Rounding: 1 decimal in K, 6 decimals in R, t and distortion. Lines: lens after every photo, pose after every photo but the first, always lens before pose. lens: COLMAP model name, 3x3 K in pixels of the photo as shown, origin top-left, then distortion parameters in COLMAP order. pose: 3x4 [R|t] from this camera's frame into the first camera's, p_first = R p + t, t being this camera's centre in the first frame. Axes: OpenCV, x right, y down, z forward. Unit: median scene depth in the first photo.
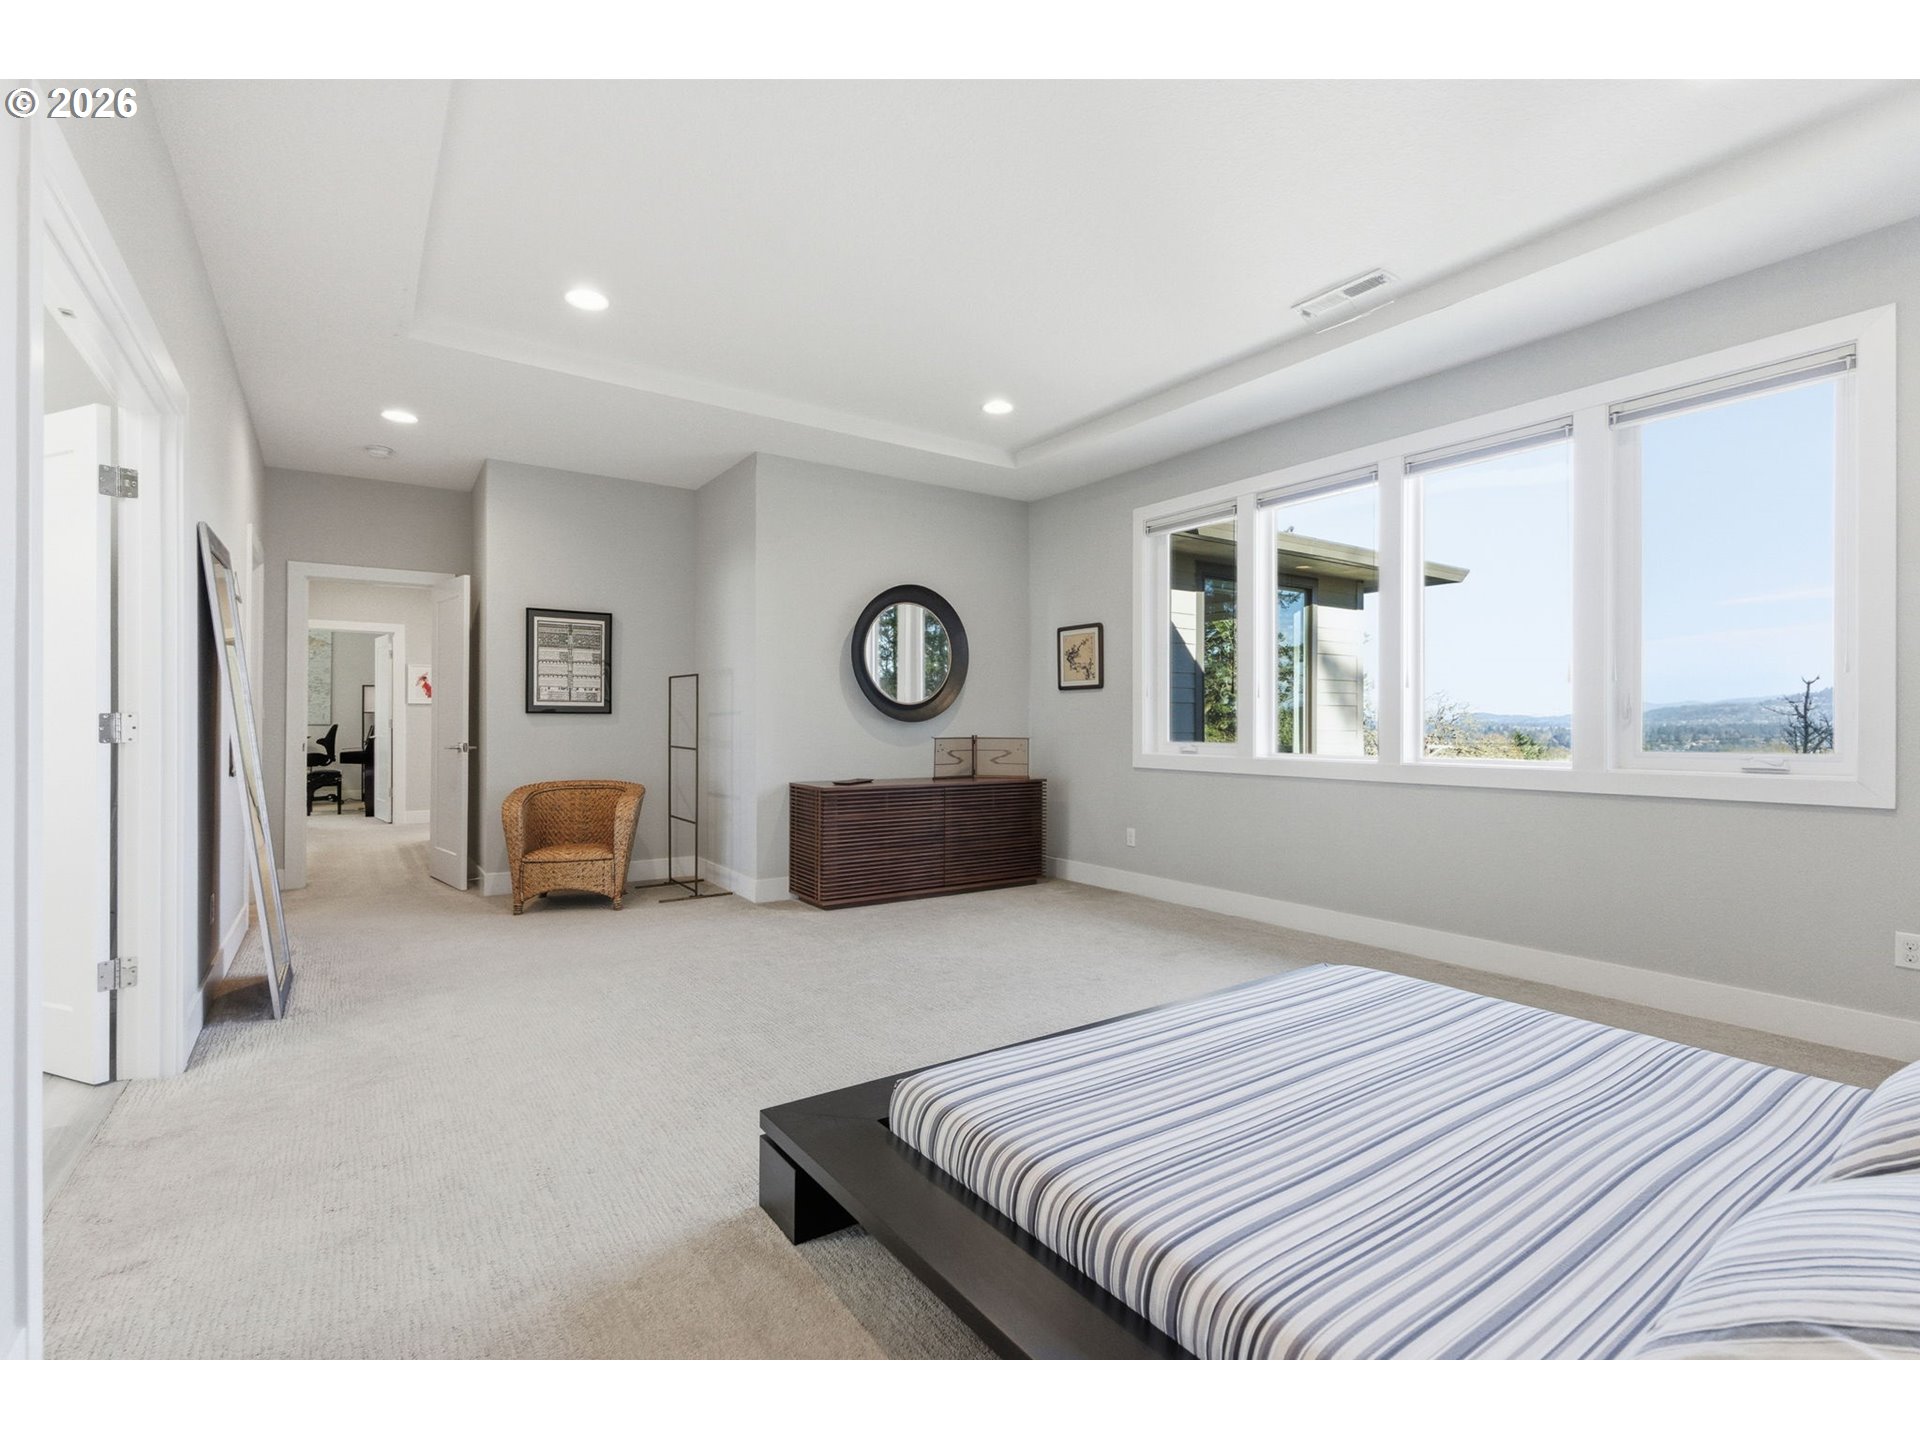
lens RADIAL K [[879.3, 0, 976.1], [0, 879.3, 720.8], [0, 0, 1]] dist [-0.003162, 0.001876]
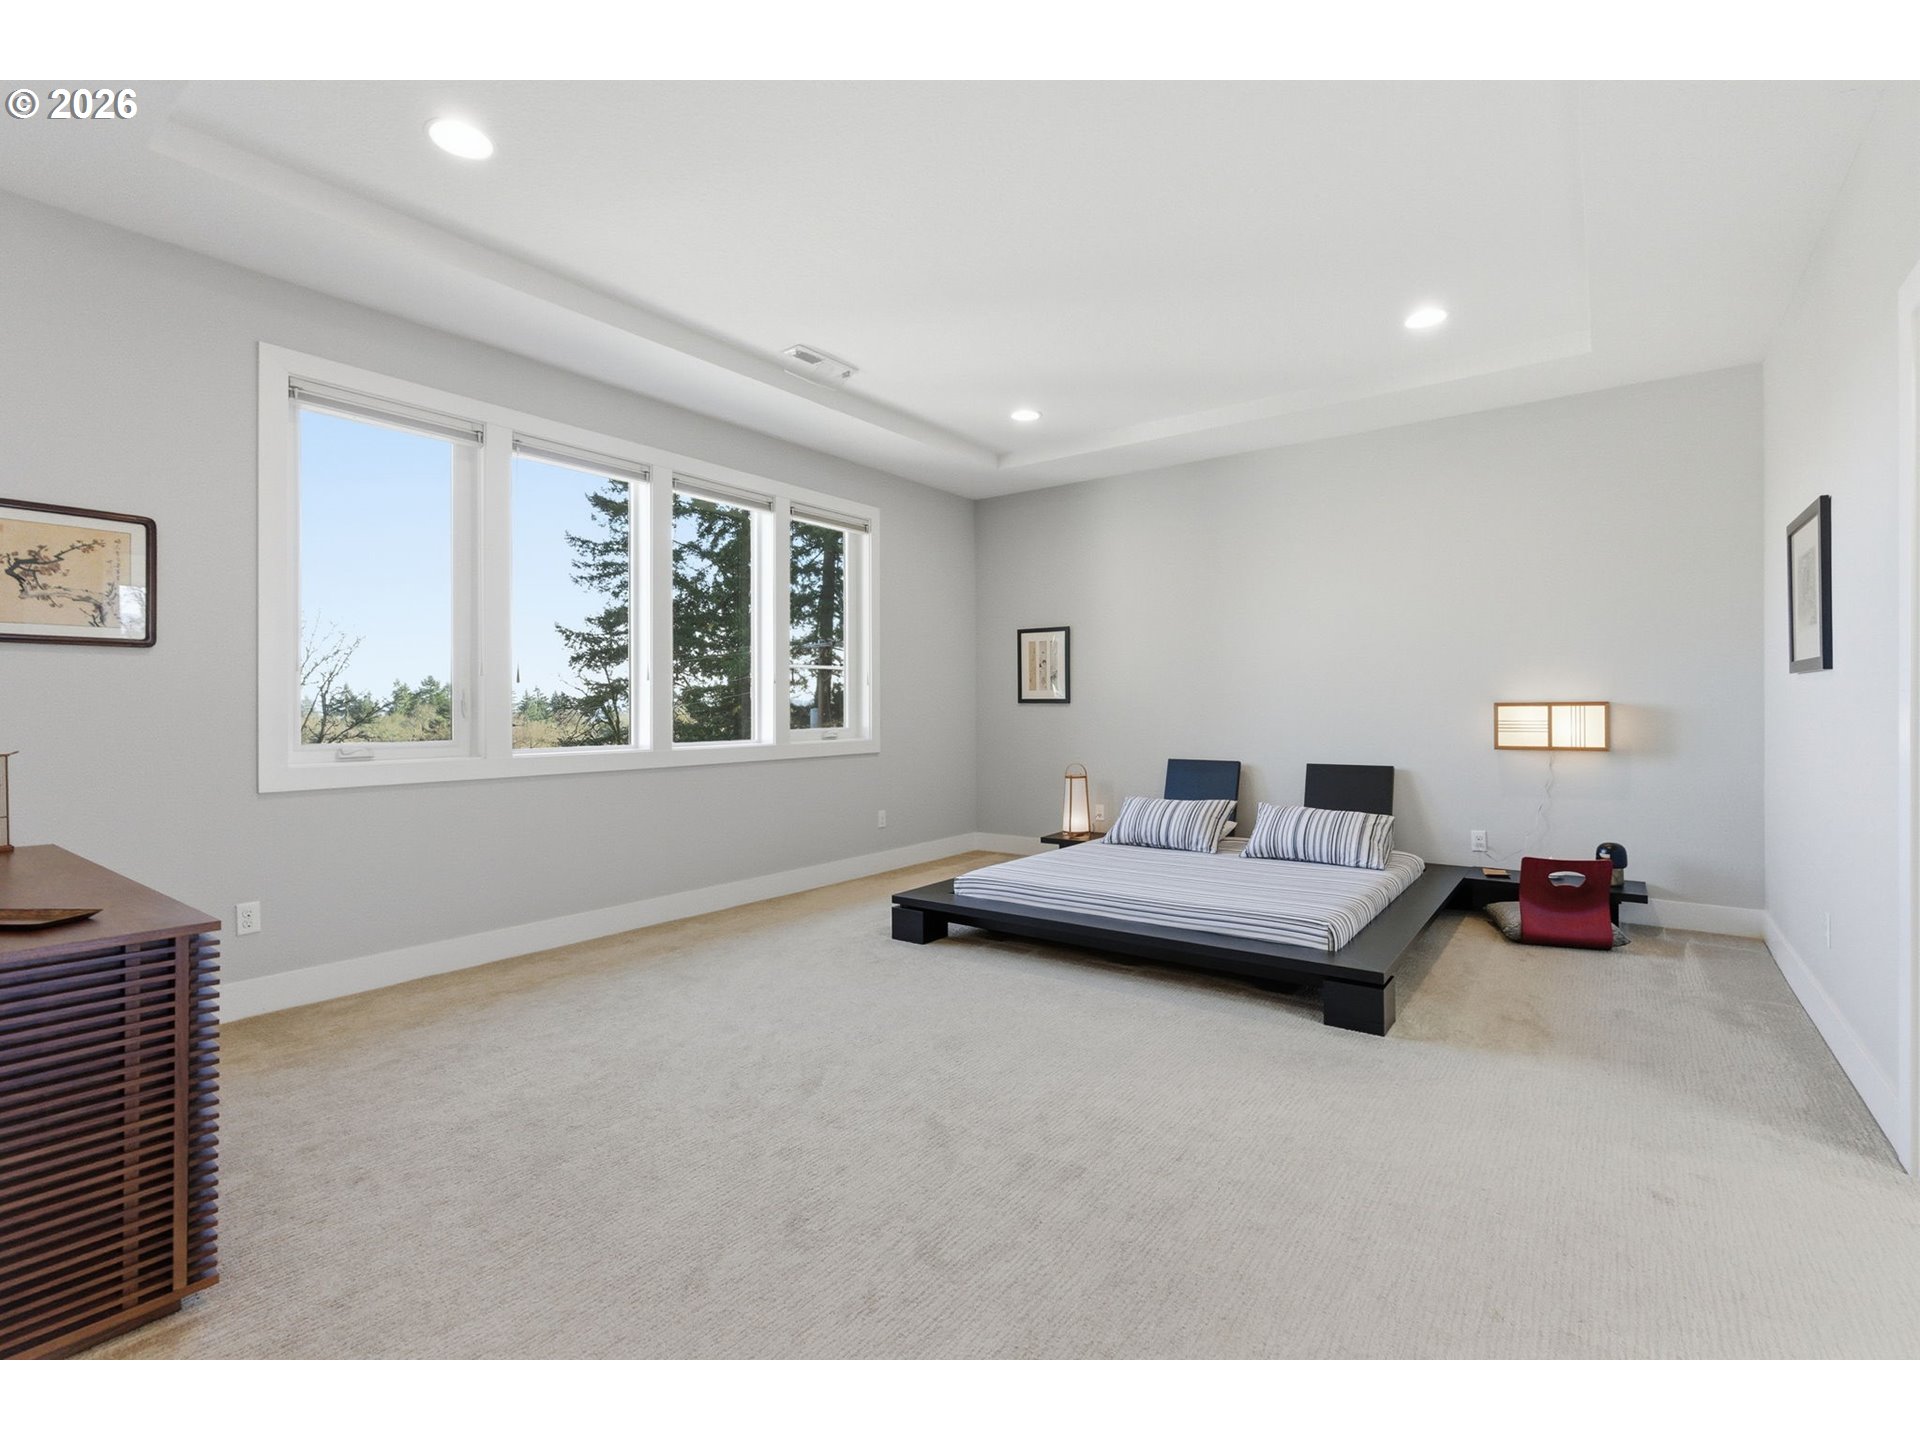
lens RADIAL K [[879.3, 0, 977.9], [0, 879.3, 712.1], [0, 0, 1]] dist [-0.003162, 0.001876]
pose [[-0.320555, -0.003866, 0.947222, -0.551727], [0.000643, 0.999991, 0.004299, -0.002031], [-0.947230, 0.001987, -0.320550, 0.802805]]
